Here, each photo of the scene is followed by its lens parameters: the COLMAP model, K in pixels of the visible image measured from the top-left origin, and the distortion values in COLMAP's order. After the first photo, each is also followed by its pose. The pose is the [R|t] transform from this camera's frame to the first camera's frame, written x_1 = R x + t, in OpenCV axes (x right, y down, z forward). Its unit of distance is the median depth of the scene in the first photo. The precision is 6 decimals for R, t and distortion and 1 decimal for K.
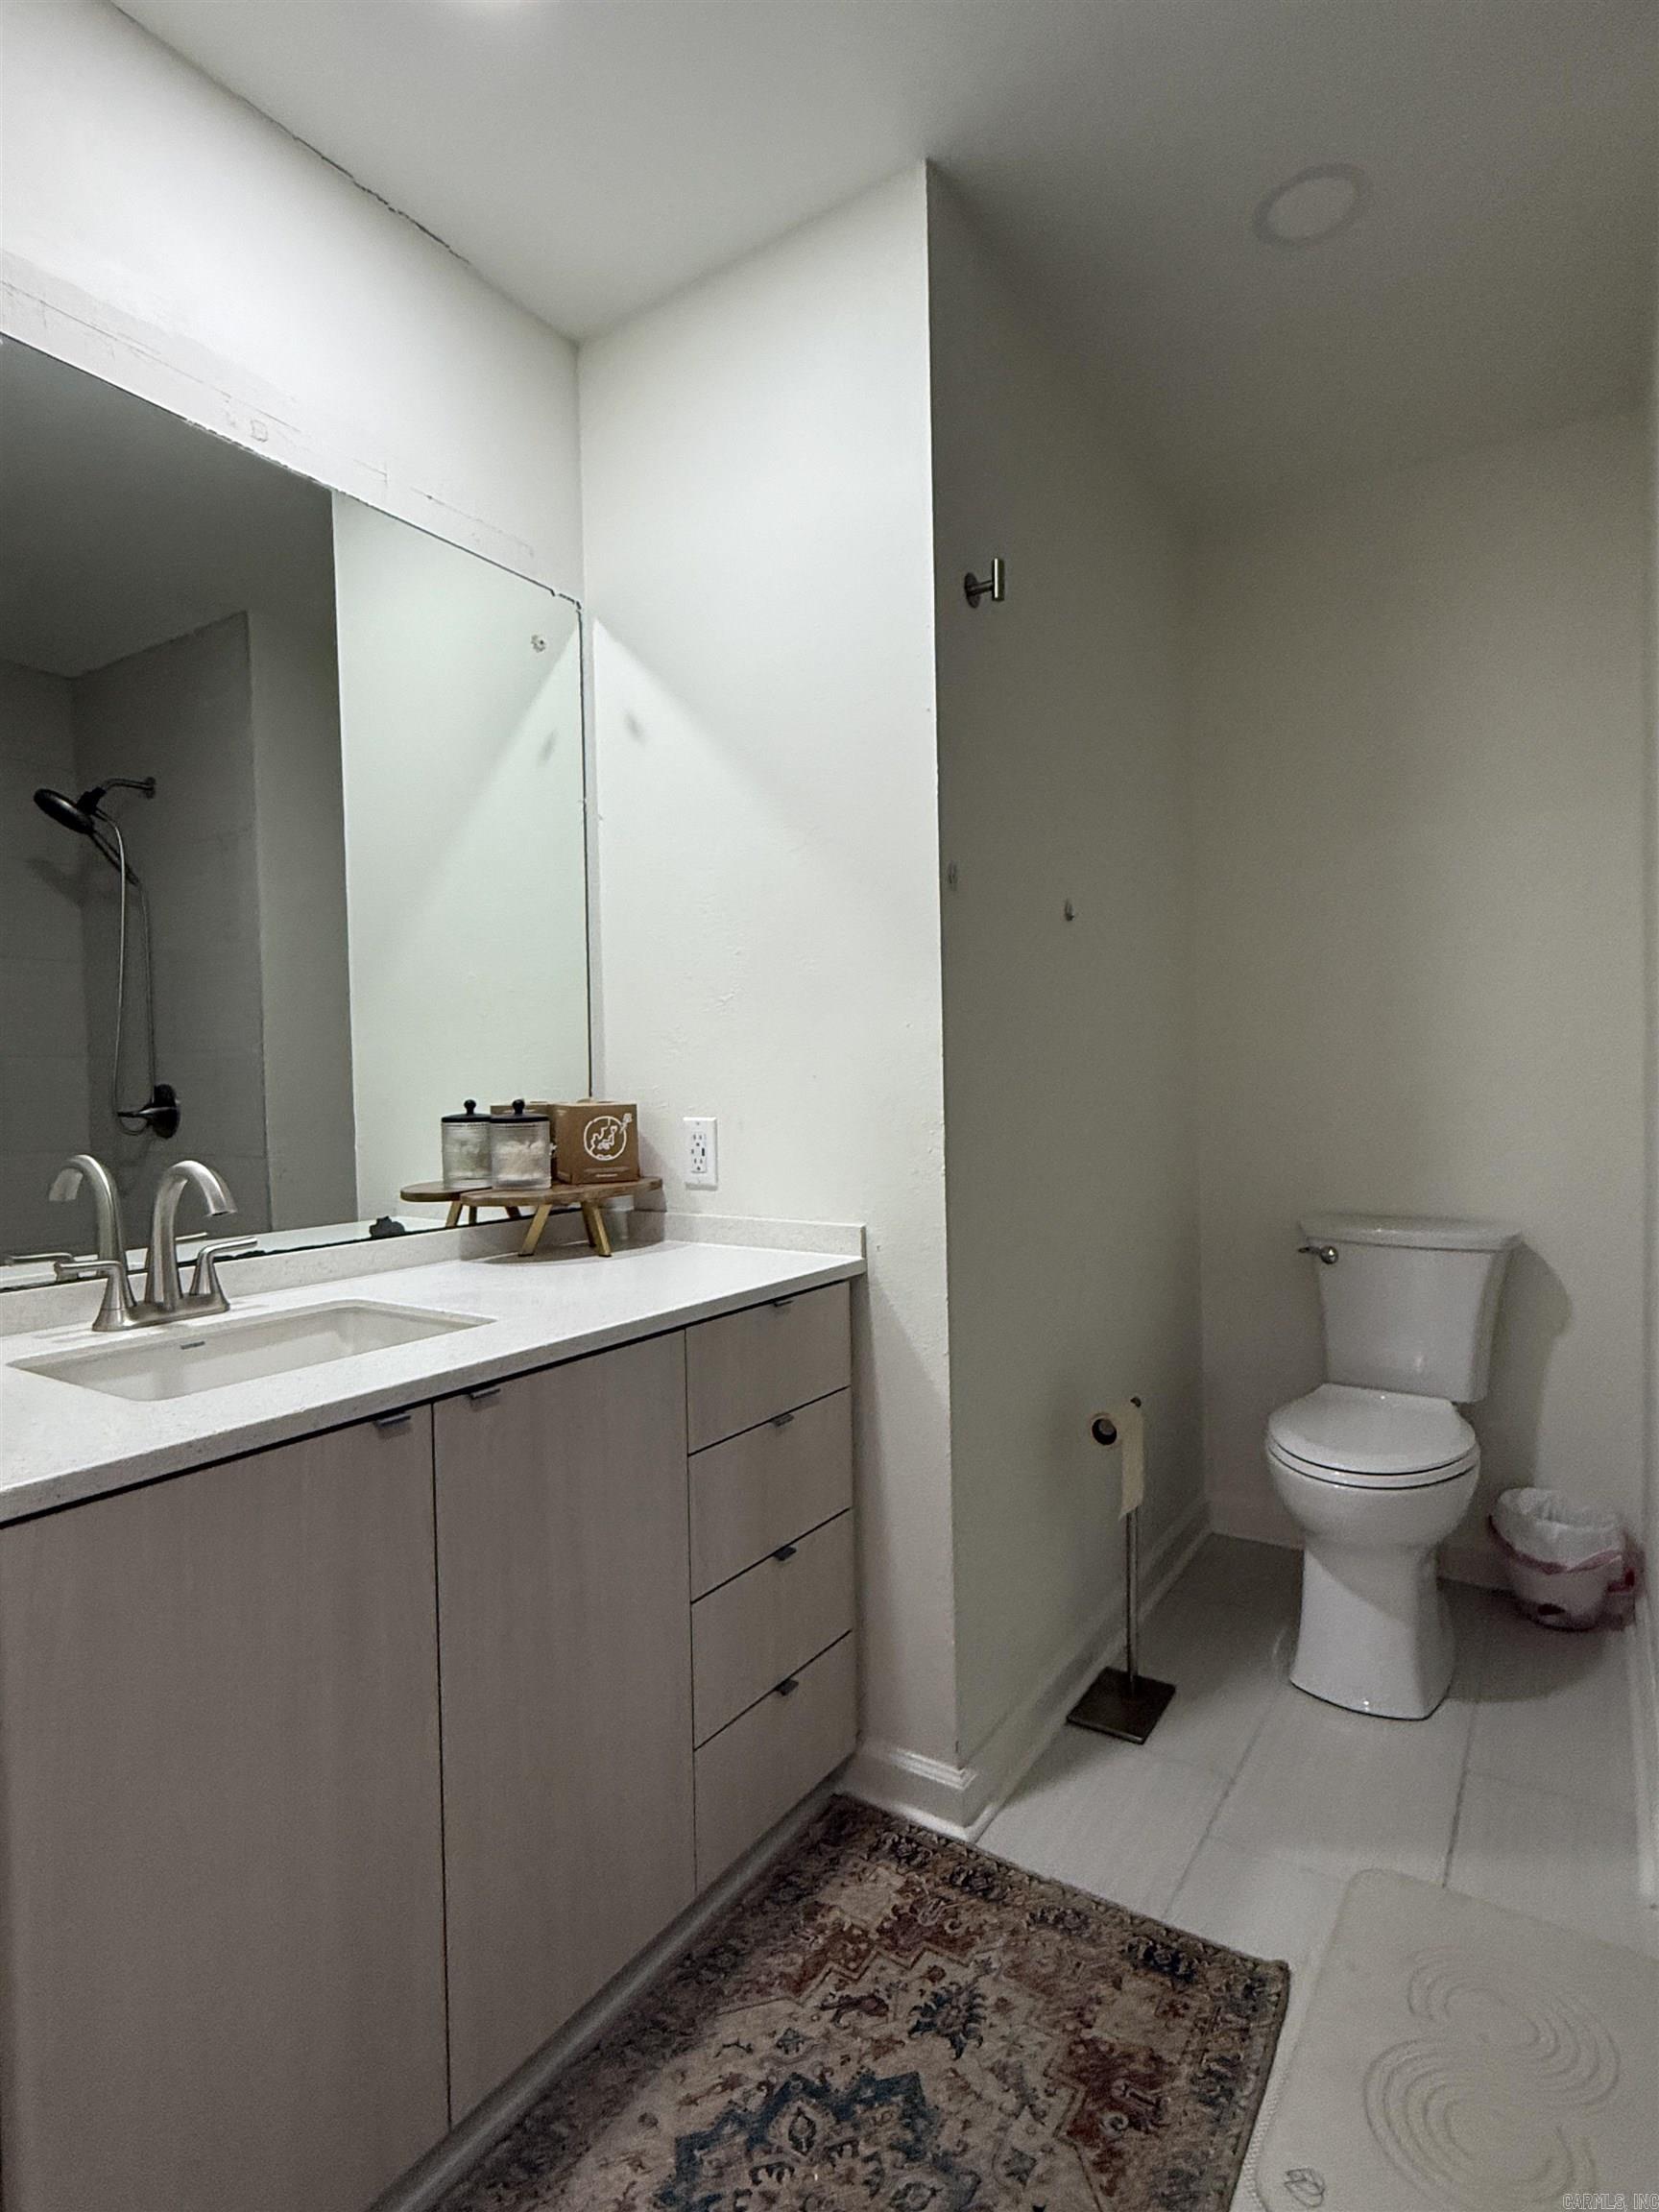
lens RADIAL K [[1147.5, 0, 831.2], [0, 1147.5, 1110.2], [0, 0, 1]] dist [0.000465, -0.000713]
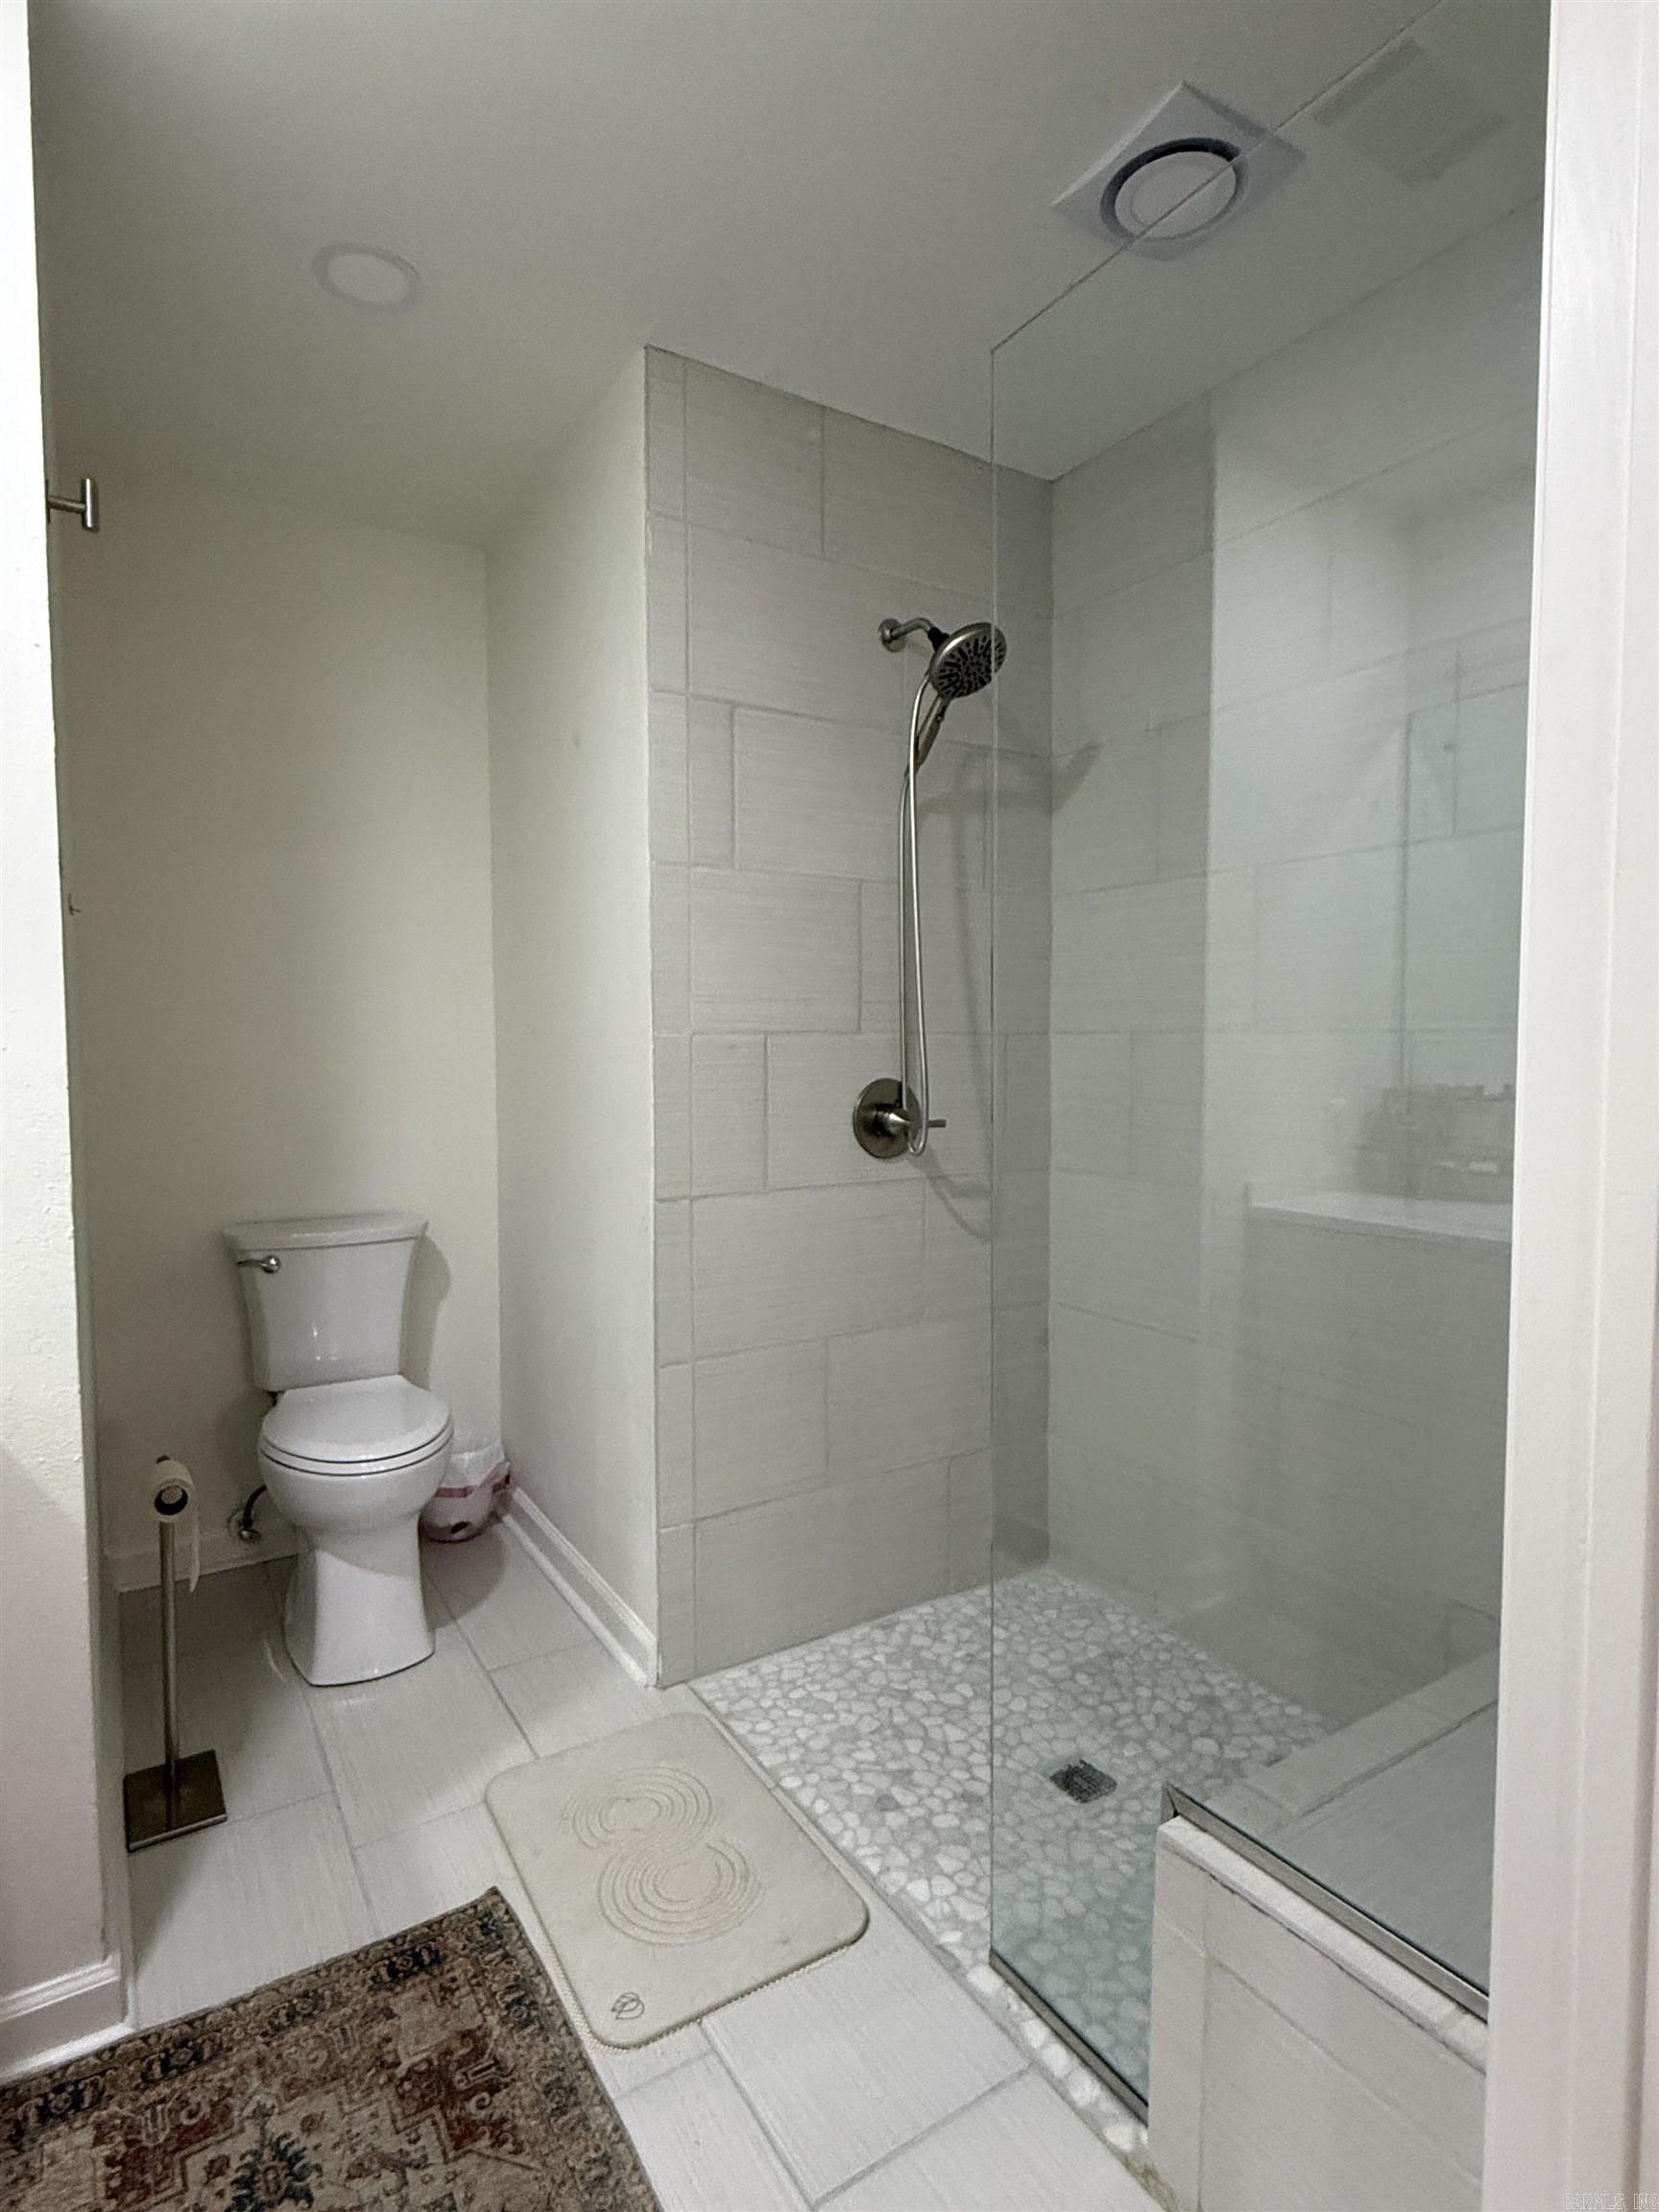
lens RADIAL K [[1147.5, 0, 831.3], [0, 1147.5, 1101.8], [0, 0, 1]] dist [0.000465, -0.000713]
pose [[0.420875, -0.036083, 0.906401, -0.462094], [0.031172, 0.999194, 0.025302, -0.047131], [-0.906583, 0.017606, 0.421660, 0.211287]]
